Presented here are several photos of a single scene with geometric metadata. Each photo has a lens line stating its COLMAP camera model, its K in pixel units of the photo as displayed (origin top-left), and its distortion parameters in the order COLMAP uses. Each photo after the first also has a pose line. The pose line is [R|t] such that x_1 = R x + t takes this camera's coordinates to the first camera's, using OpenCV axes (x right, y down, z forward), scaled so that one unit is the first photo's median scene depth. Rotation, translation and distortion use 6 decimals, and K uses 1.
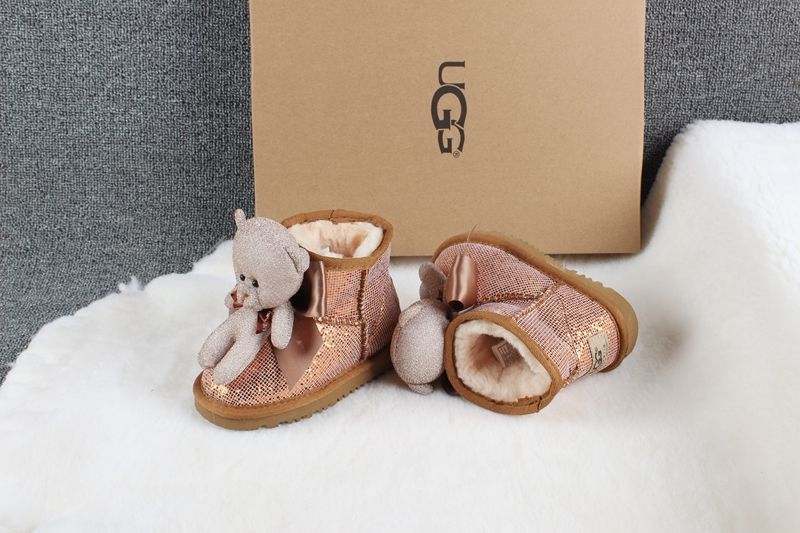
lens RADIAL K [[1053.0, 0, 398.9], [0, 1053.0, 255.8], [0, 0, 1]] dist [-0.034978, 0.000000]
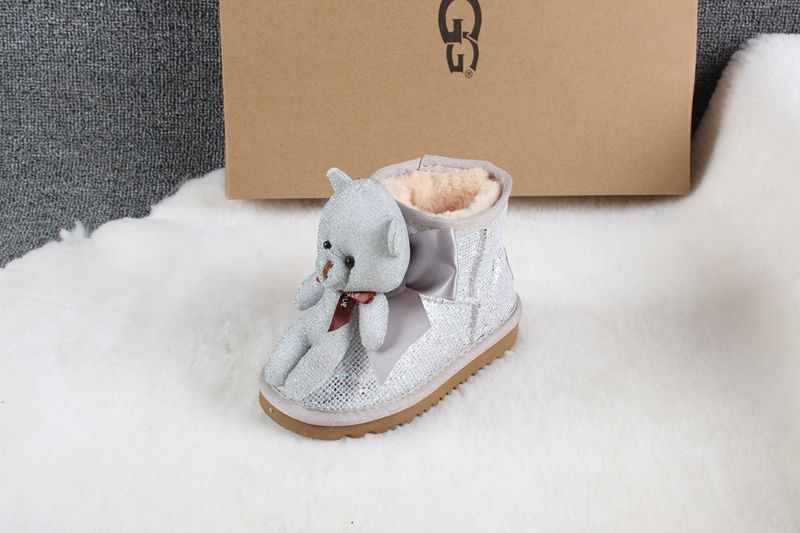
lens RADIAL K [[1180.8, 0, 399.2], [0, 1180.8, 258.8], [0, 0, 1]] dist [-0.005194, 0.000000]
pose [[0.999993, 0.002217, 0.002859, -0.002120], [-0.002331, 0.999168, 0.040706, 0.010237], [-0.002767, -0.040713, 0.999167, 0.066496]]
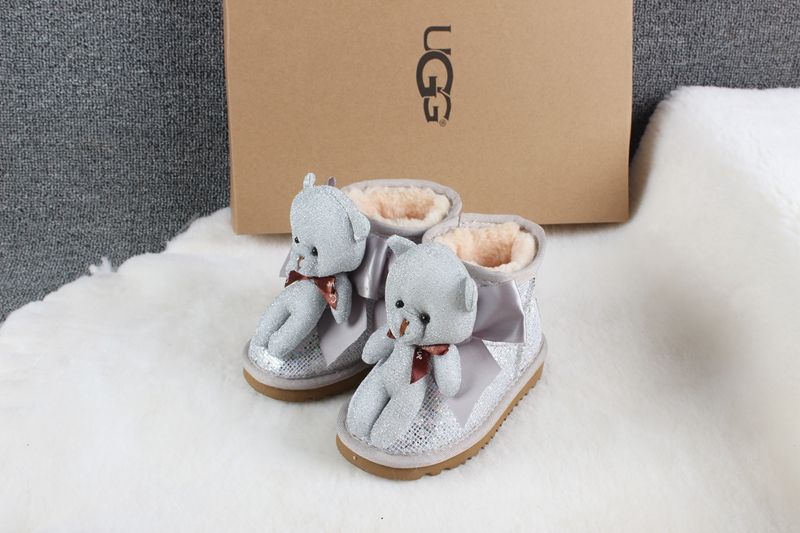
lens RADIAL K [[987.4, 0, 405.8], [0, 987.4, 261.3], [0, 0, 1]] dist [-0.050139, 0.000000]
pose [[0.996183, -0.023697, 0.084011, -0.055405], [0.021286, 0.999339, 0.029472, 0.002628], [-0.084654, -0.027571, 0.996029, 0.095068]]
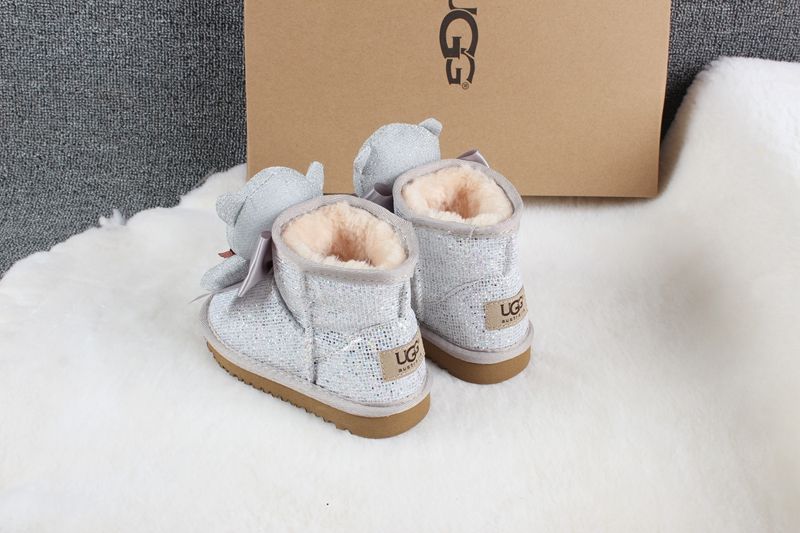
lens RADIAL K [[978.5, 0, 402.9], [0, 978.5, 263.2], [0, 0, 1]] dist [-0.051155, 0.000000]
pose [[0.999617, 0.022943, 0.015478, -0.009467], [-0.024097, 0.996581, 0.079028, -0.007372], [-0.013612, -0.079370, 0.996752, 0.126459]]
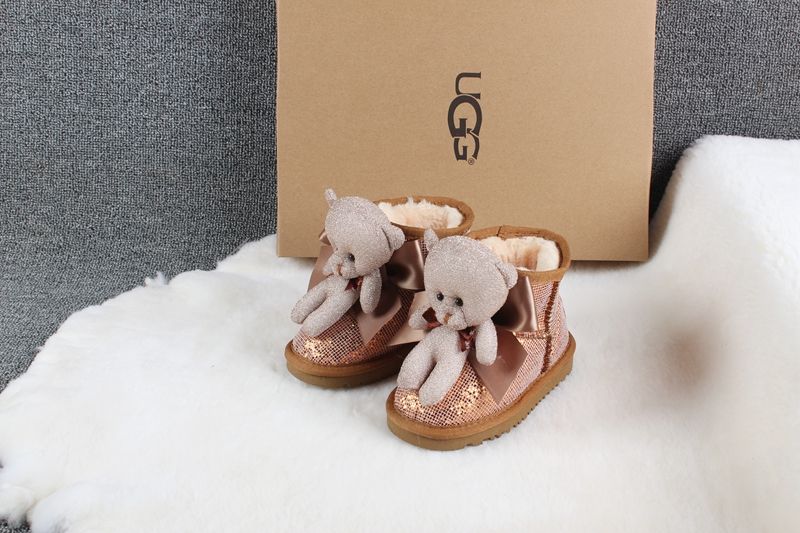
lens RADIAL K [[1053.0, 0, 397.4], [0, 1053.0, 256.5], [0, 0, 1]] dist [-0.034978, 0.000000]
pose [[0.999193, 0.023515, -0.032566, 0.017059], [-0.024875, 0.998808, -0.041997, 0.040944], [0.031540, 0.042773, 0.998587, -0.036399]]
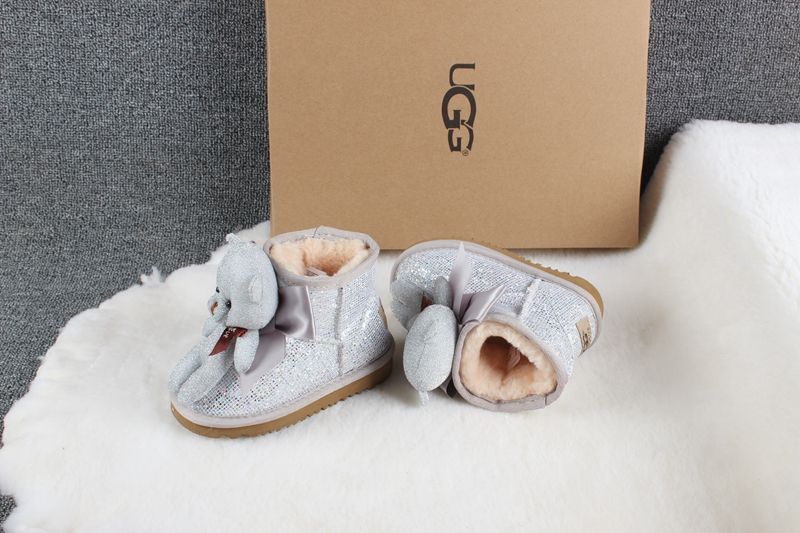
lens RADIAL K [[978.5, 0, 404.3], [0, 978.5, 265.9], [0, 0, 1]] dist [-0.051155, 0.000000]
pose [[0.999768, 0.005594, 0.020808, -0.024058], [-0.007194, 0.996957, 0.077623, -0.057034], [-0.020311, -0.077755, 0.996766, 0.028506]]
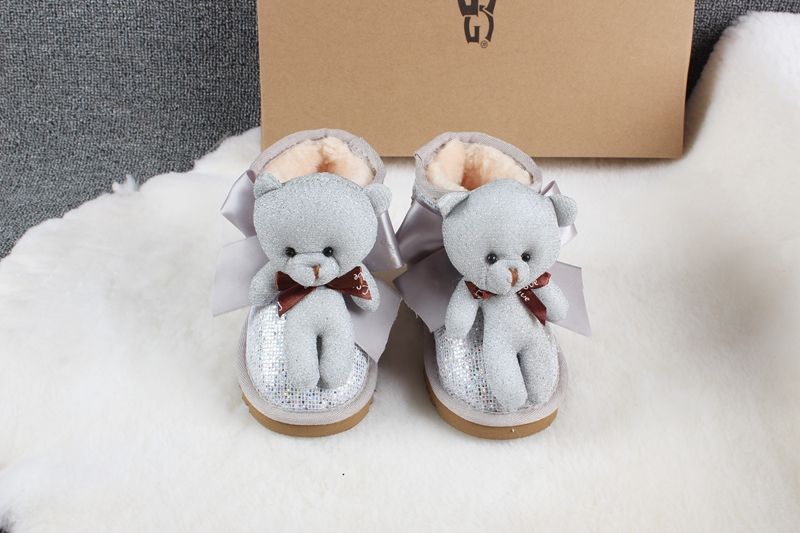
lens RADIAL K [[978.5, 0, 402.9], [0, 978.5, 265.5], [0, 0, 1]] dist [-0.051155, 0.000000]
pose [[0.999840, 0.016442, -0.007016, -0.005553], [-0.015498, 0.992870, 0.118192, -0.006149], [0.008909, -0.118064, 0.992966, 0.142910]]
